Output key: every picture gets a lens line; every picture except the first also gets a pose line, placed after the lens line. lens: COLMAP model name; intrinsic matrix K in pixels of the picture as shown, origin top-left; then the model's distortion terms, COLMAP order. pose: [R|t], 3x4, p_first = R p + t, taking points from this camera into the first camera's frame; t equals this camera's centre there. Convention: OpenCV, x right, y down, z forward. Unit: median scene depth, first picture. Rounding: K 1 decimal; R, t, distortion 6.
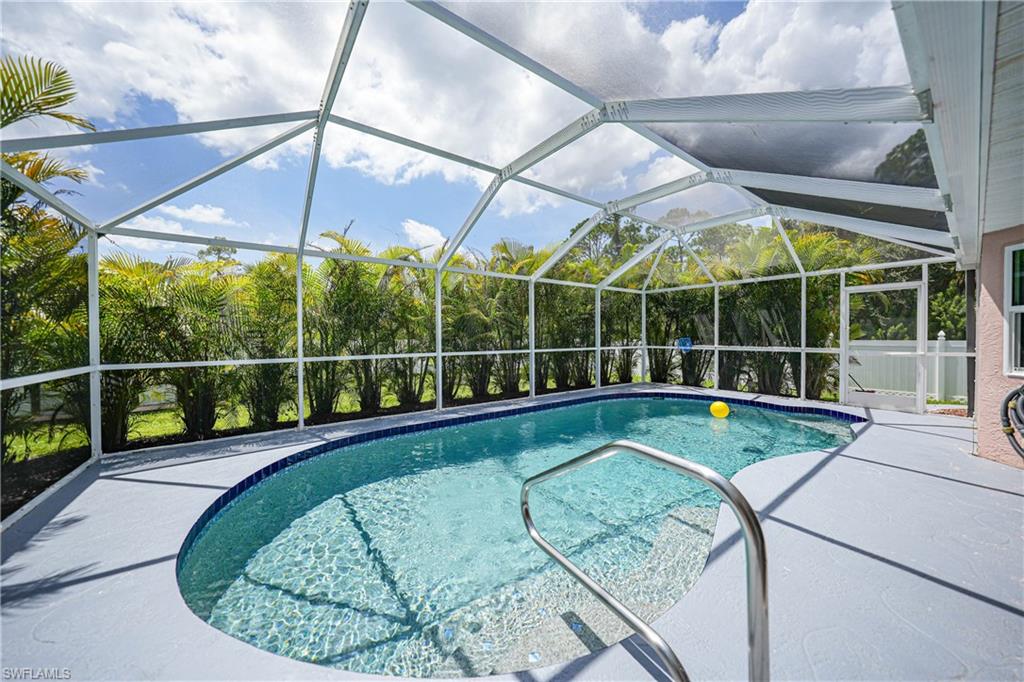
lens RADIAL K [[363.2, 0, 518.0], [0, 363.2, 337.4], [0, 0, 1]] dist [-0.001136, 0.000095]
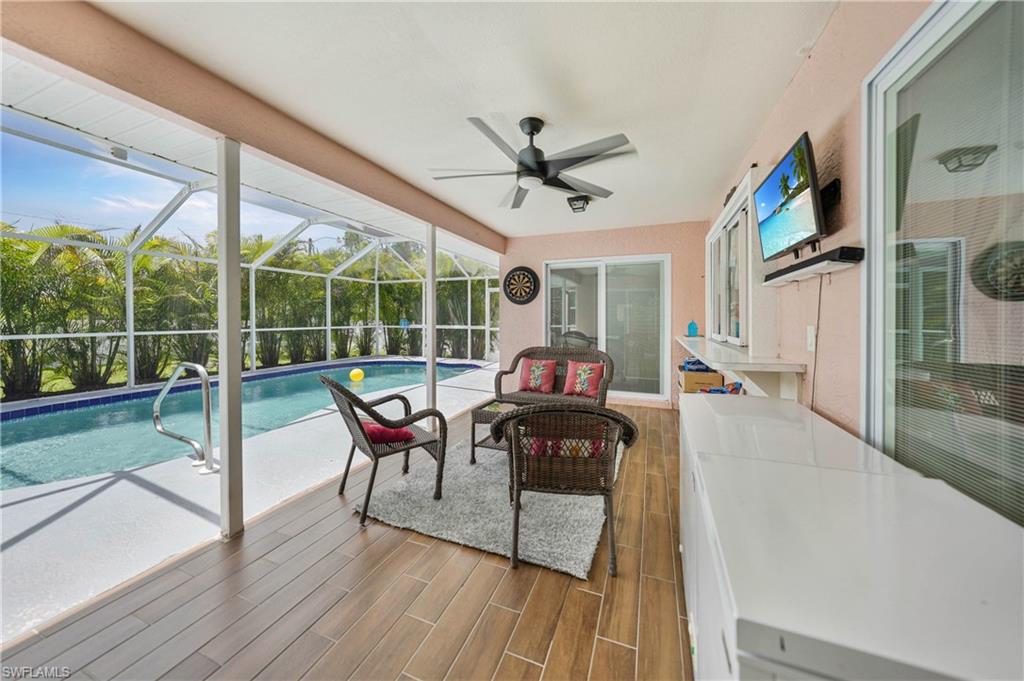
lens RADIAL K [[349.1, 0, 505.8], [0, 349.1, 316.1], [0, 0, 1]] dist [0.009522, 0.000068]
pose [[0.863431, 0.010364, 0.504360, 0.150901], [-0.006933, 0.999938, -0.008679, -0.000810], [-0.504419, 0.003998, 0.863450, -0.308018]]
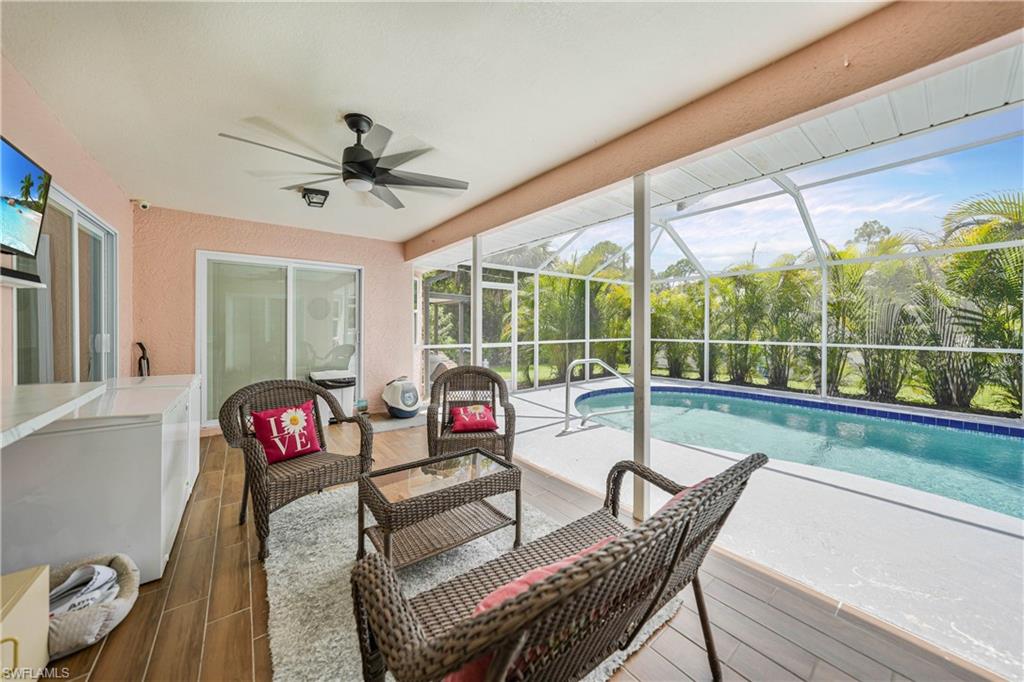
lens RADIAL K [[347.2, 0, 514.4], [0, 347.2, 327.9], [0, 0, 1]] dist [0.000683, 0.000287]
pose [[0.023340, 0.012026, -0.999655, 0.598697], [-0.006019, 0.999911, 0.011888, -0.007867], [0.999709, 0.005739, 0.023410, 0.054876]]
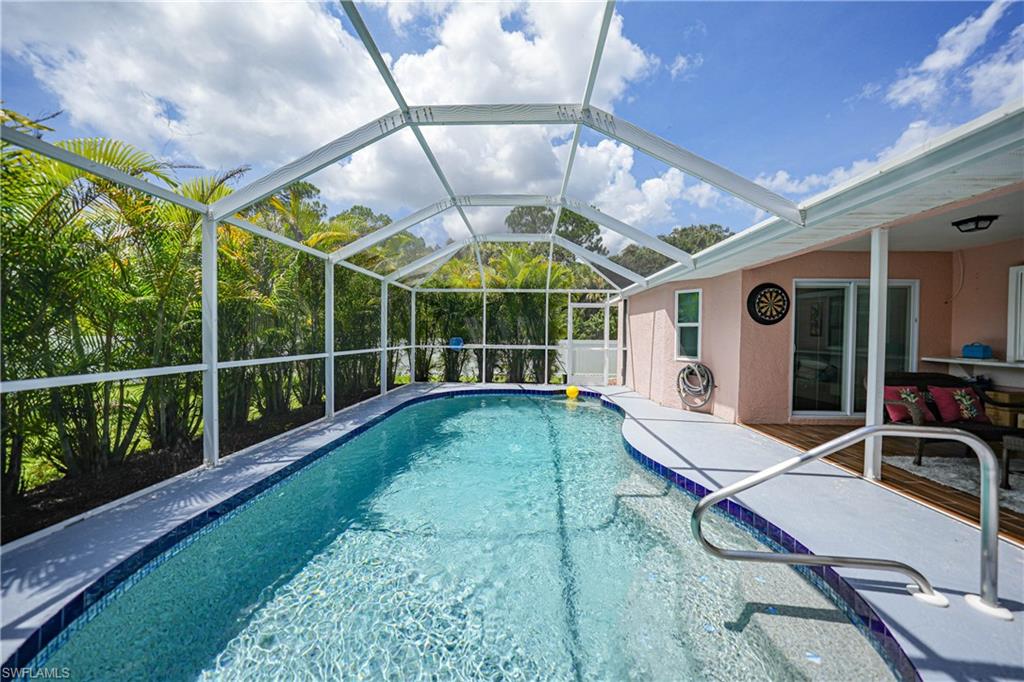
lens RADIAL K [[358.2, 0, 514.2], [0, 358.2, 337.0], [0, 0, 1]] dist [-0.003921, 0.000178]
pose [[0.627019, 0.003693, 0.778995, -0.276553], [-0.009056, 0.999956, 0.002549, -0.004796], [-0.778952, -0.008653, 0.627024, 0.229710]]
